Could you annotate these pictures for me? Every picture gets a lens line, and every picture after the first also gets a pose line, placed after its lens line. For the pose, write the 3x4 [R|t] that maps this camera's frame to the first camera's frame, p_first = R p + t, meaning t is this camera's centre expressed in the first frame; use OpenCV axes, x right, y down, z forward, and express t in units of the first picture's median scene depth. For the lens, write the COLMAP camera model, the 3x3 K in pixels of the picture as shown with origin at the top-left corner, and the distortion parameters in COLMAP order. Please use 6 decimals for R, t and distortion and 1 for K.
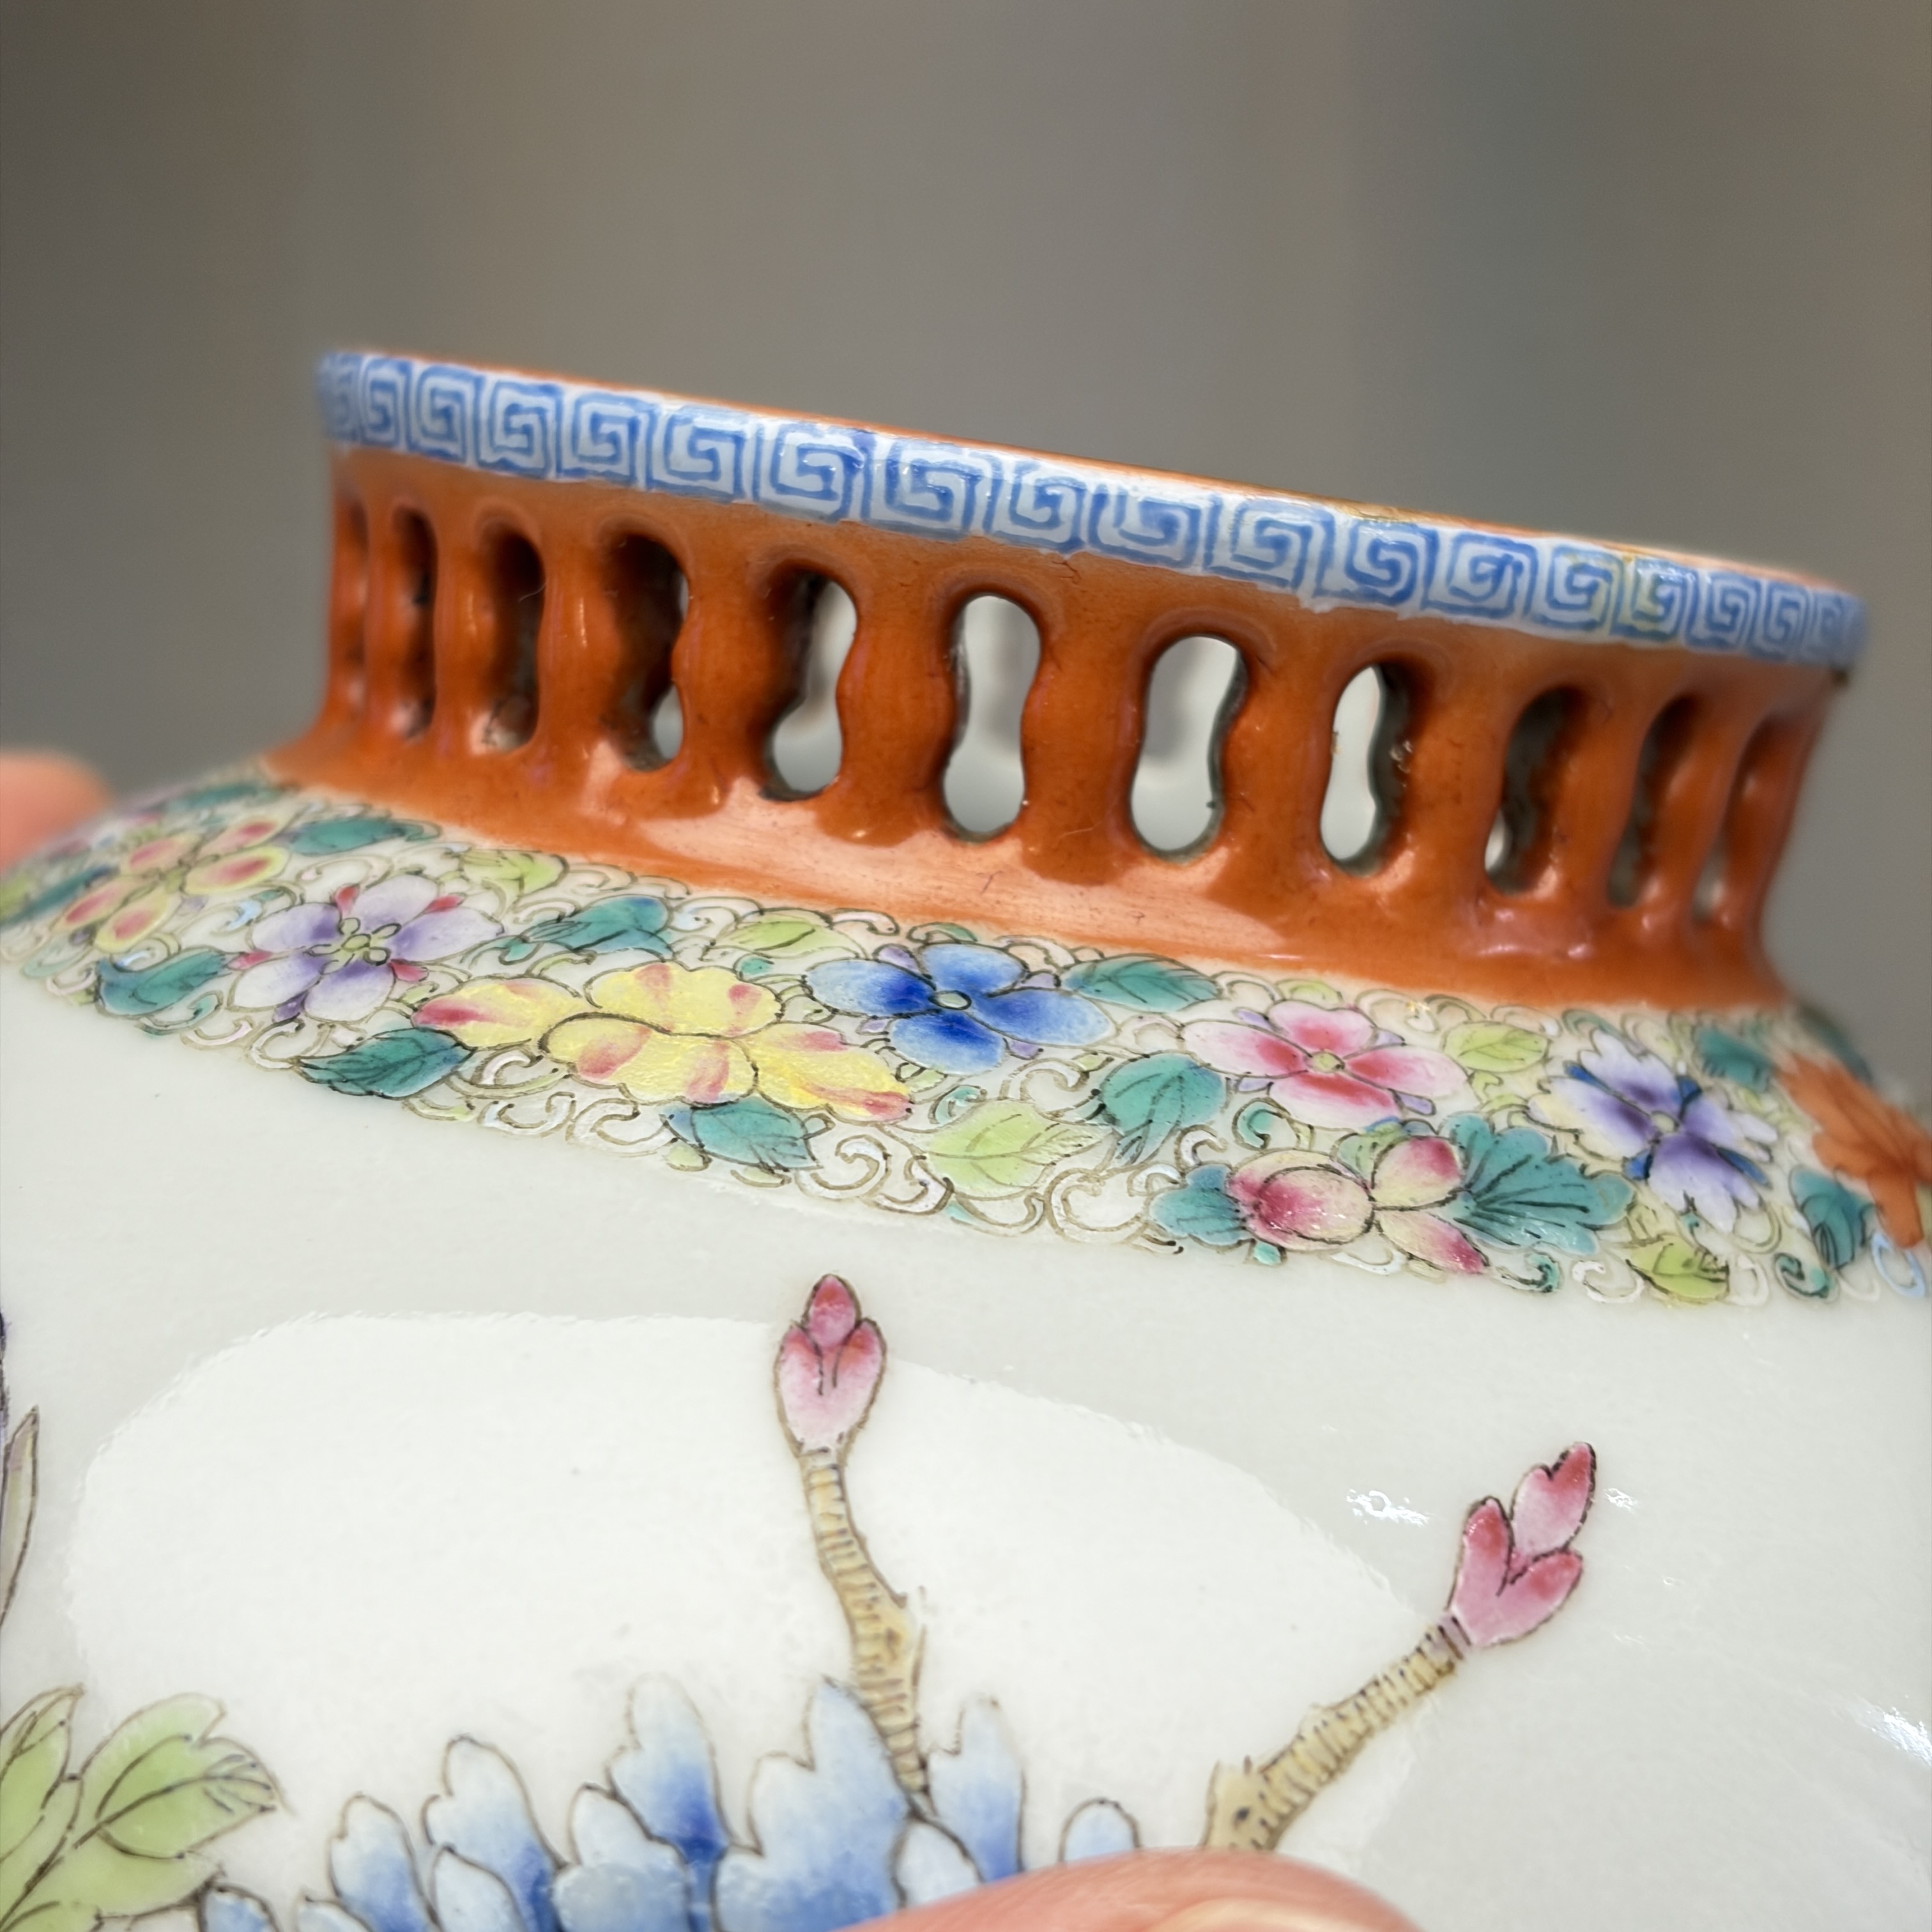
lens RADIAL K [[4045.9, 0, 971.4], [0, 4045.9, 1002.0], [0, 0, 1]] dist [0.276295, -1.423250]
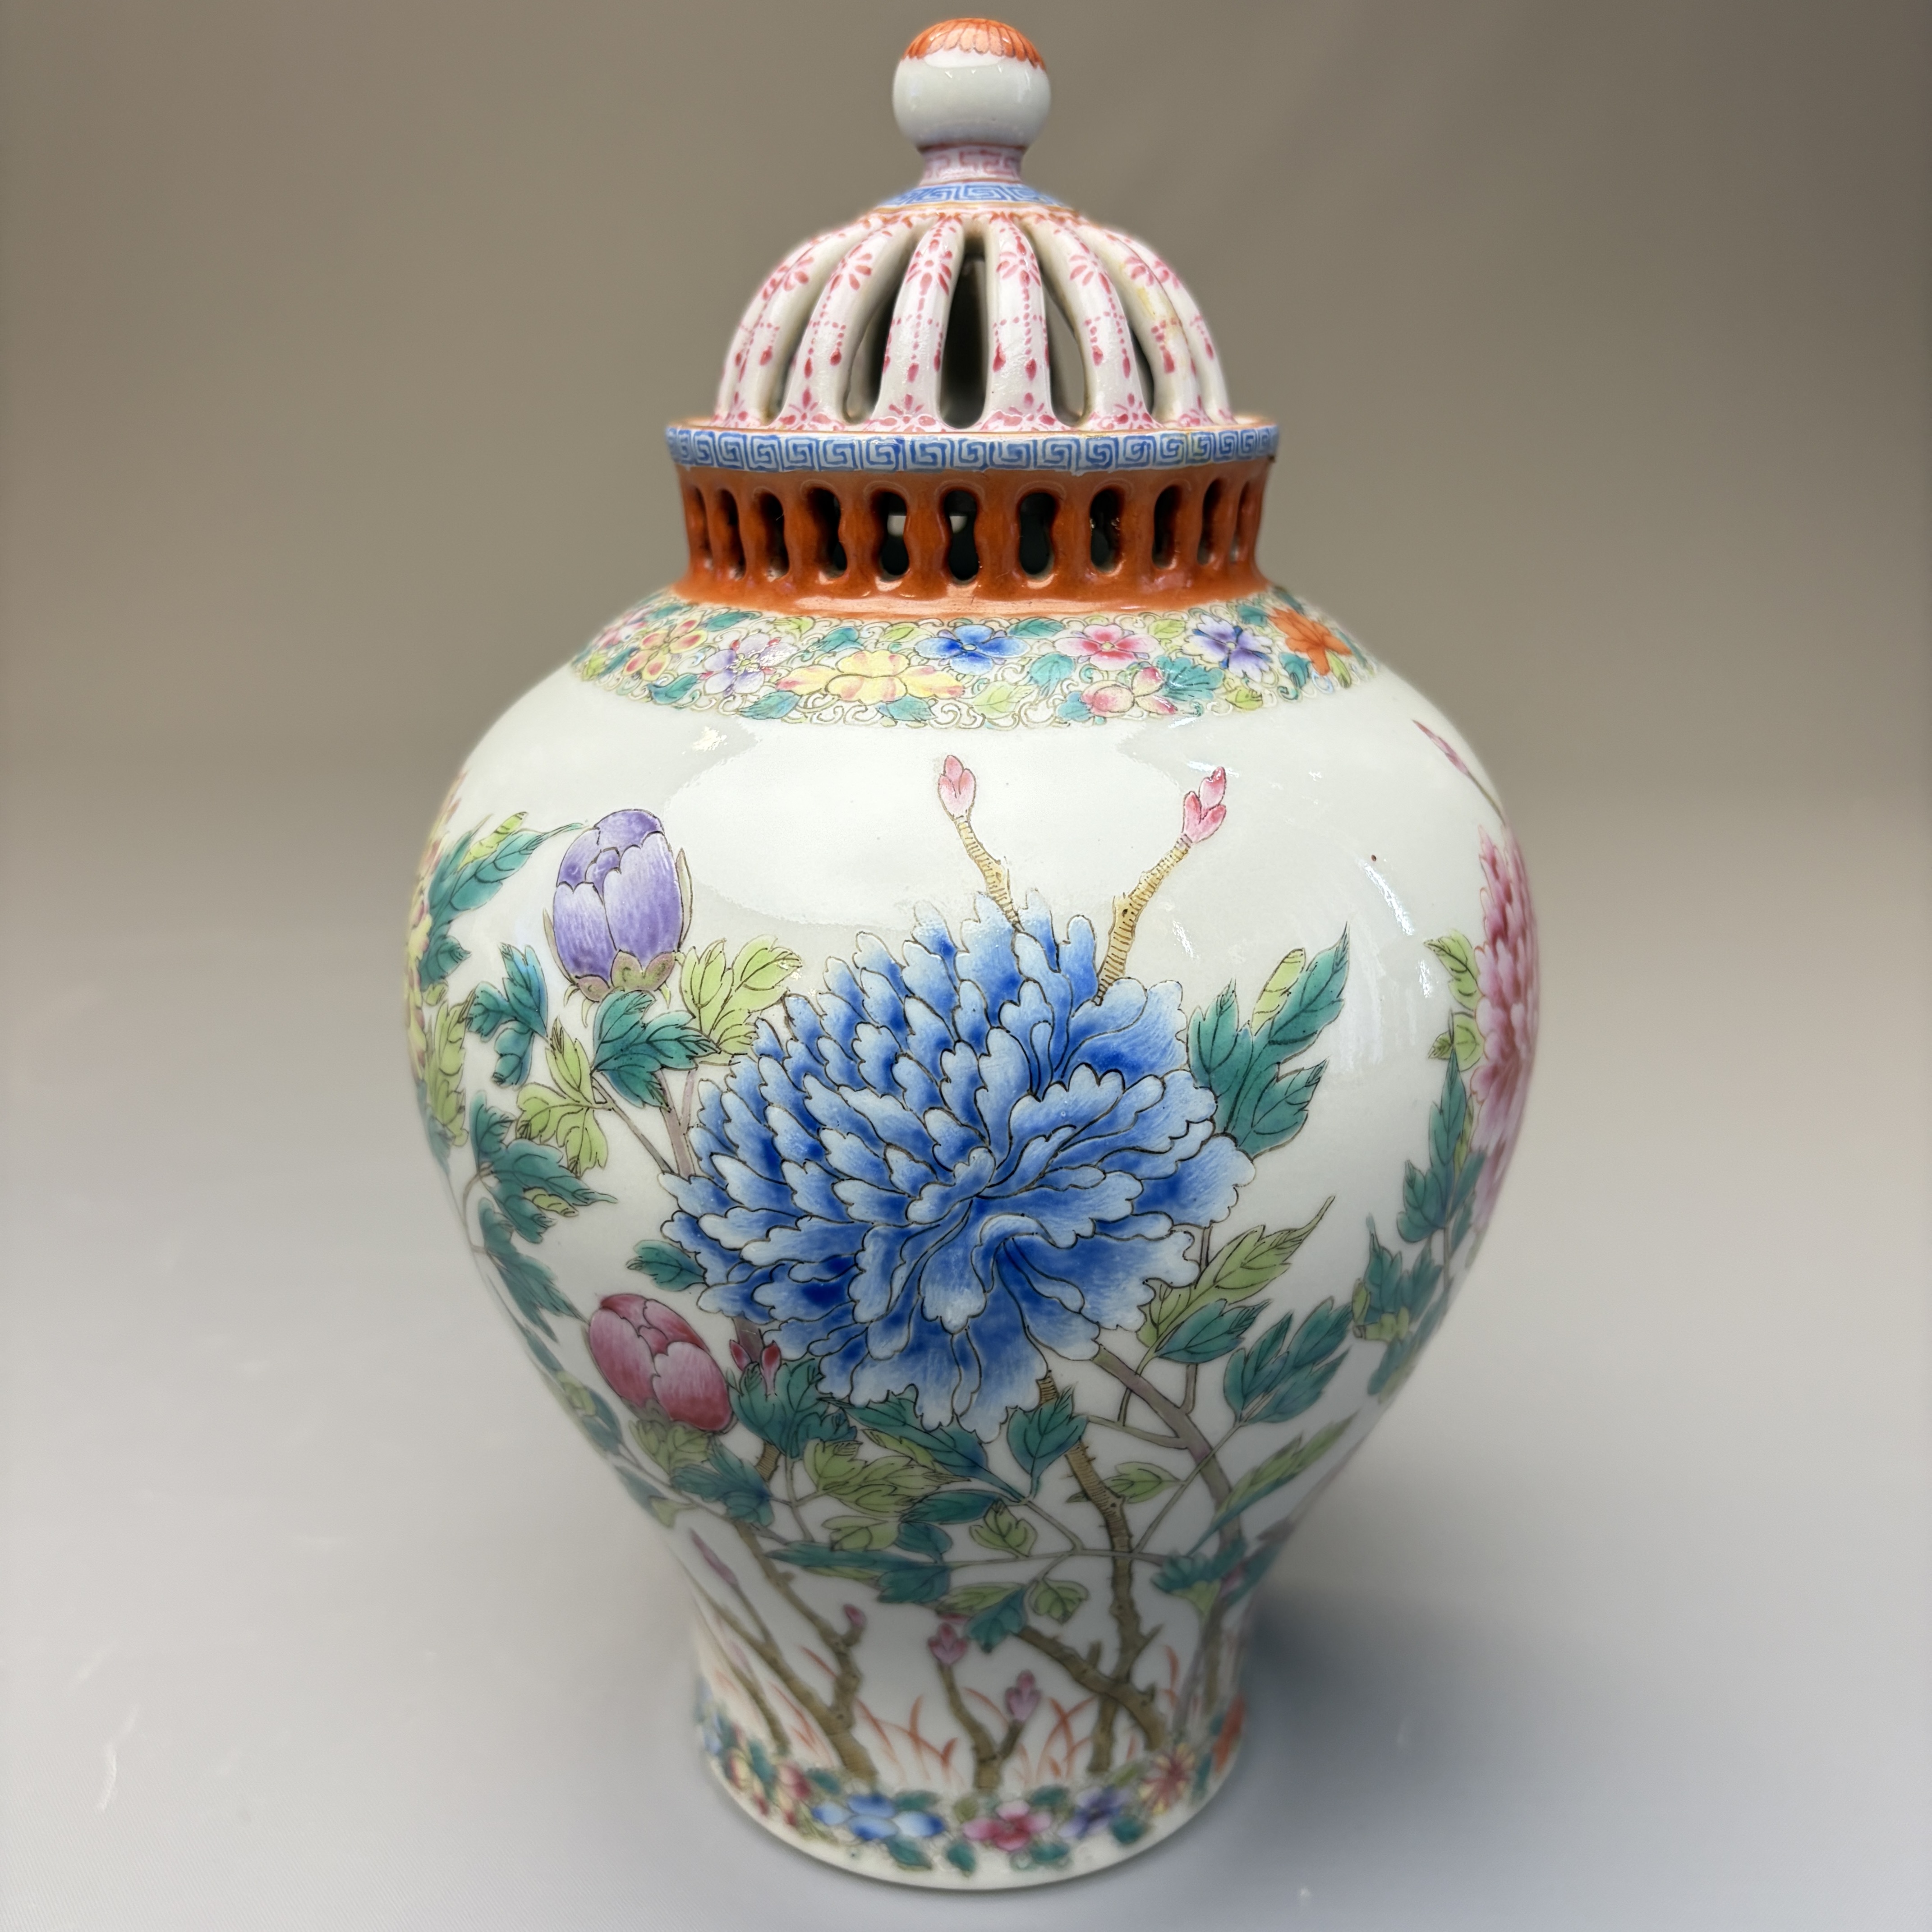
lens RADIAL K [[2010.8, 0, 969.7], [0, 2010.8, 980.7], [0, 0, 1]] dist [0.235982, -1.002222]
pose [[0.984233, -0.175144, 0.024684, -0.076612], [0.167533, 0.967881, 0.187455, -0.037810], [-0.056723, -0.180364, 0.981963, -0.369941]]
